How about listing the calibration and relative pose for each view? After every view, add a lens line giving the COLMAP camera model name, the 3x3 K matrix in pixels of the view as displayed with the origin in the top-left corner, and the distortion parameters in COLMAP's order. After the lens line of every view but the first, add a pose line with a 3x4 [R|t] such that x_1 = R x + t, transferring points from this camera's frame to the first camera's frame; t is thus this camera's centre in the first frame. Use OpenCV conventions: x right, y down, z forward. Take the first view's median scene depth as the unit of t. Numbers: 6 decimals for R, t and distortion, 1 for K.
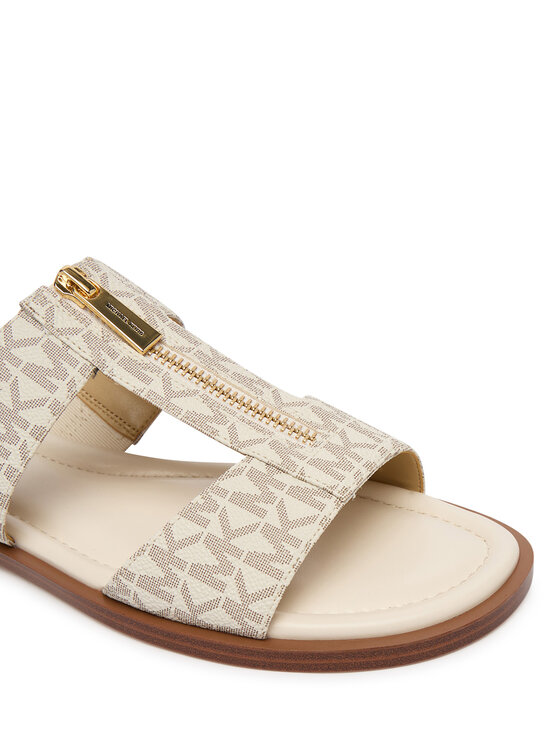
lens RADIAL K [[966.9, 0, 278.7], [0, 966.9, 374.2], [0, 0, 1]] dist [-0.026261, 0.000000]
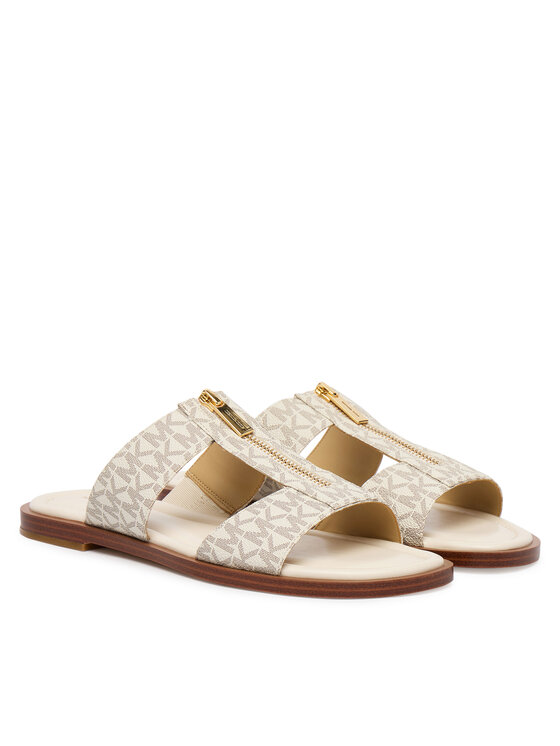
lens RADIAL K [[2188.7, 0, 280.0], [0, 2188.7, 372.9], [0, 0, 1]] dist [0.056064, 0.000000]
pose [[0.972266, 0.064231, -0.224887, 0.825512], [-0.152291, 0.903633, -0.400318, 1.474323], [0.177502, 0.423464, 0.888353, -2.599117]]
